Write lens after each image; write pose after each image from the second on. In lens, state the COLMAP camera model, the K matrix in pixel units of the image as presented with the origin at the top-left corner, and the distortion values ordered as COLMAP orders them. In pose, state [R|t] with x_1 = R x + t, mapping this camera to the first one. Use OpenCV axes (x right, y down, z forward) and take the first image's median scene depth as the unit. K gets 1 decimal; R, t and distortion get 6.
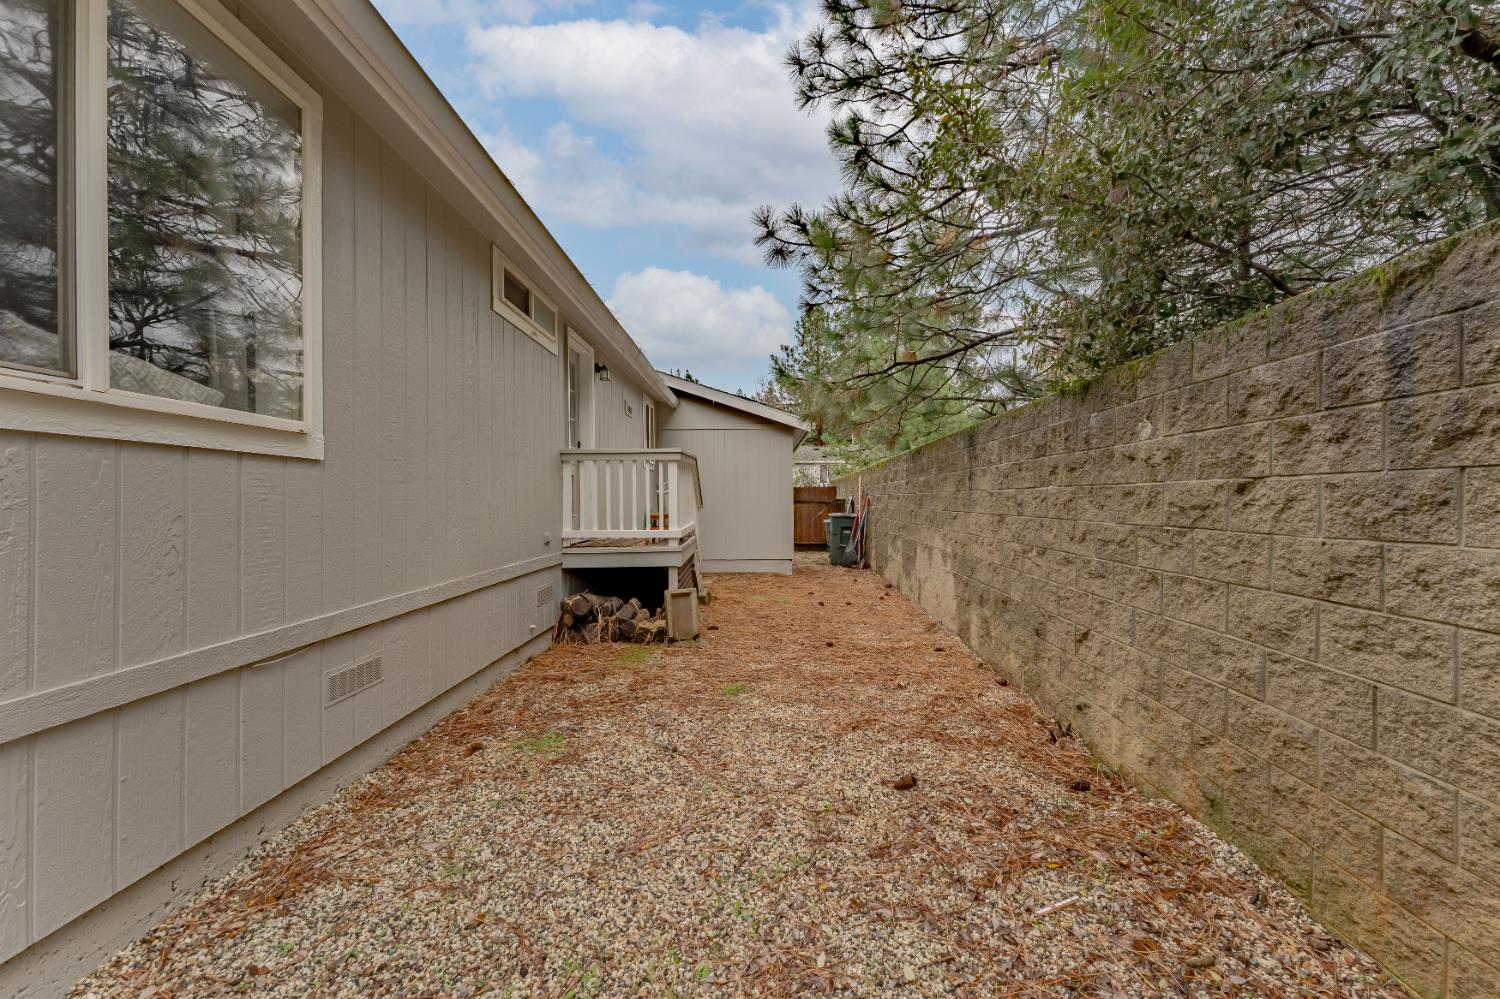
lens RADIAL K [[604.0, 0, 751.0], [0, 604.0, 482.5], [0, 0, 1]] dist [0.001226, 0.000148]
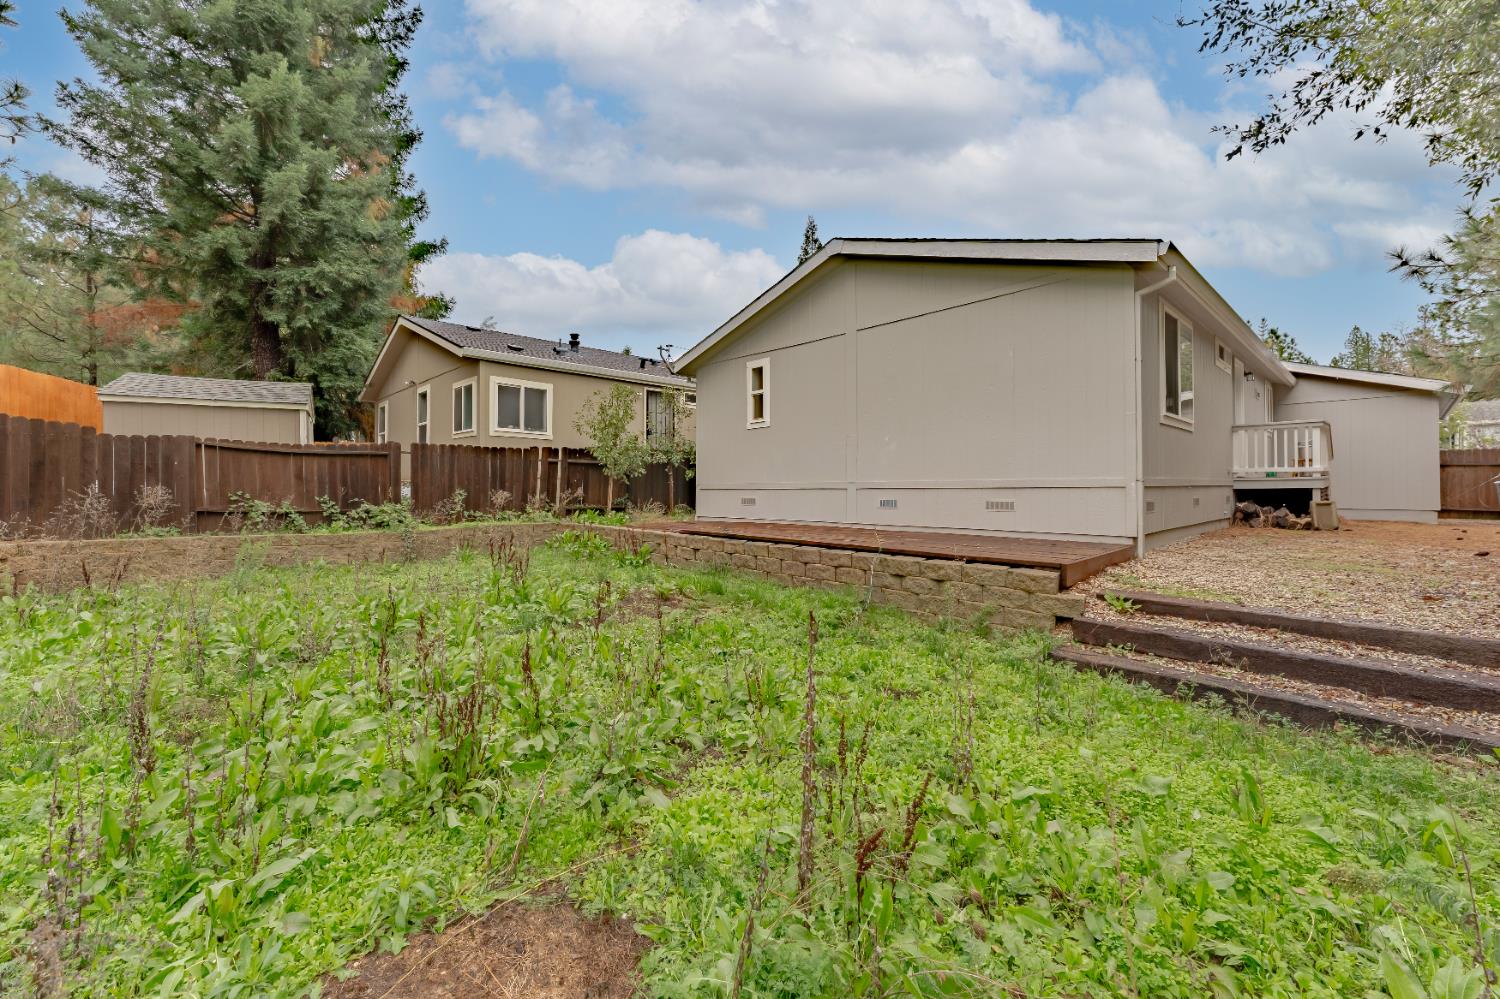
lens RADIAL K [[604.0, 0, 751.0], [0, 604.0, 482.5], [0, 0, 1]] dist [0.001226, 0.000148]
pose [[0.701023, 0.011816, -0.713041, -0.030448], [0.010722, 0.999575, 0.027105, 0.058813], [0.713058, -0.026647, 0.700598, -1.350356]]
